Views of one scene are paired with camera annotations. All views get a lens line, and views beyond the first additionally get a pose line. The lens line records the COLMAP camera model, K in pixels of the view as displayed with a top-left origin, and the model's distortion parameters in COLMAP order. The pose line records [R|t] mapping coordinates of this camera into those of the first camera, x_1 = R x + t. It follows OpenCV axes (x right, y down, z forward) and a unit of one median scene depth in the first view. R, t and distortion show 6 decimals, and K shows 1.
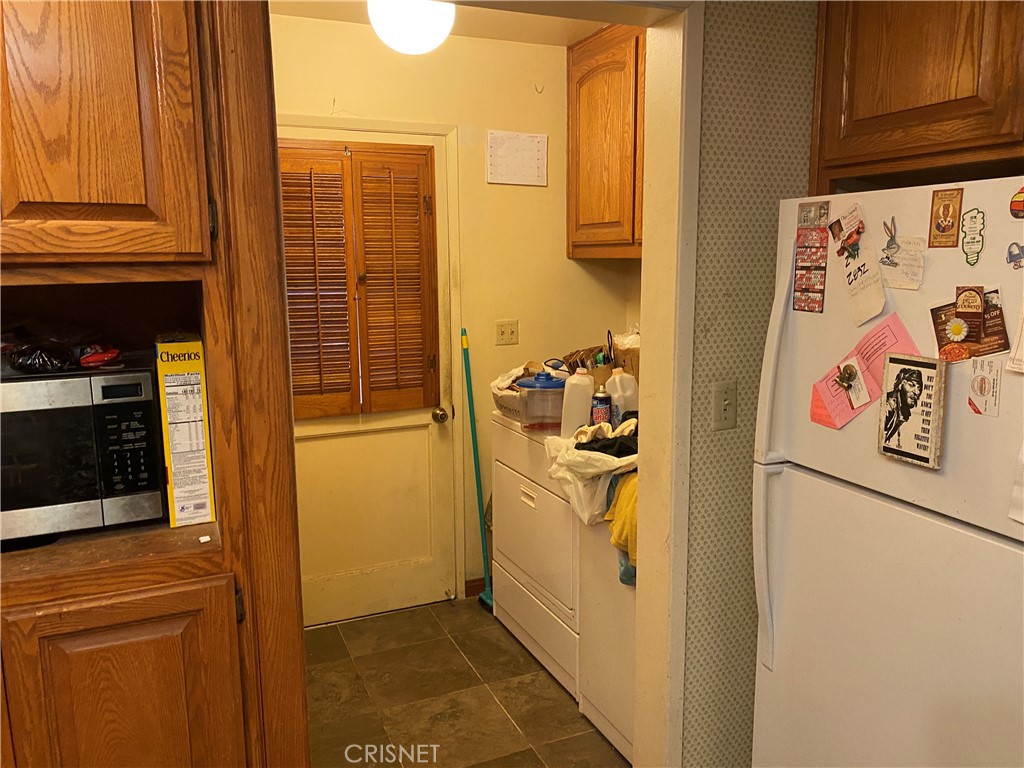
lens RADIAL K [[774.9, 0, 510.7], [0, 774.9, 379.2], [0, 0, 1]] dist [0.002176, -0.004528]
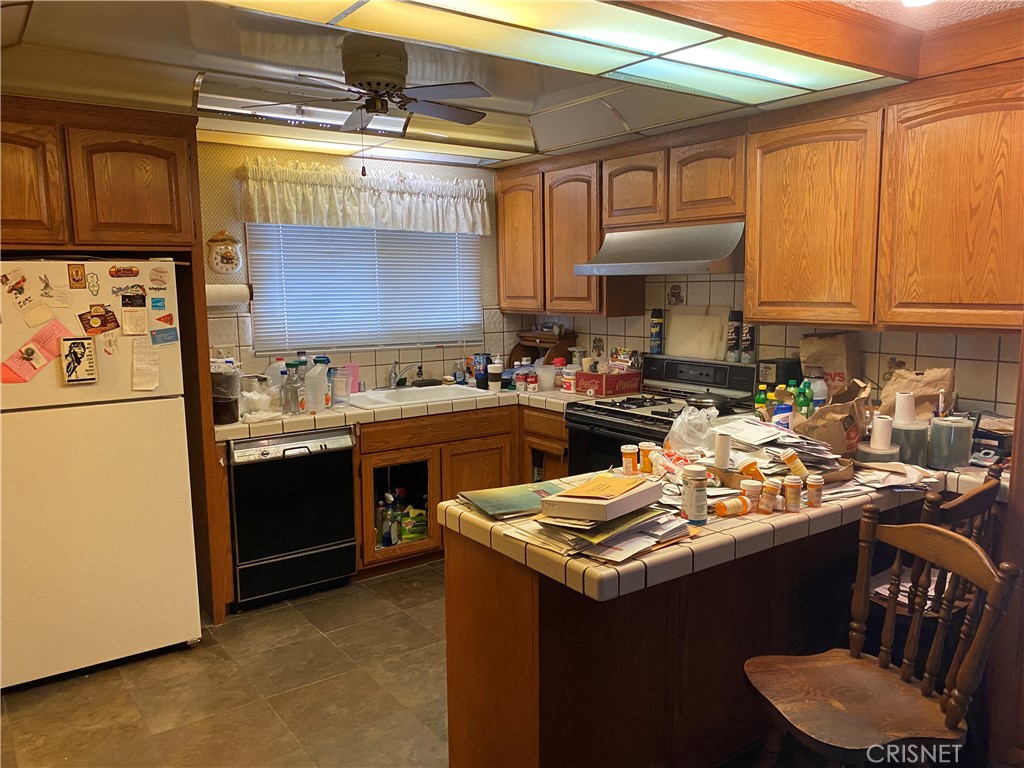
lens RADIAL K [[774.9, 0, 513.9], [0, 774.9, 387.0], [0, 0, 1]] dist [0.002176, -0.004528]
pose [[-0.199751, -0.119534, 0.972528, -1.945736], [0.171148, 0.973017, 0.154747, -0.016759], [-0.964784, 0.197357, -0.173903, 0.186869]]
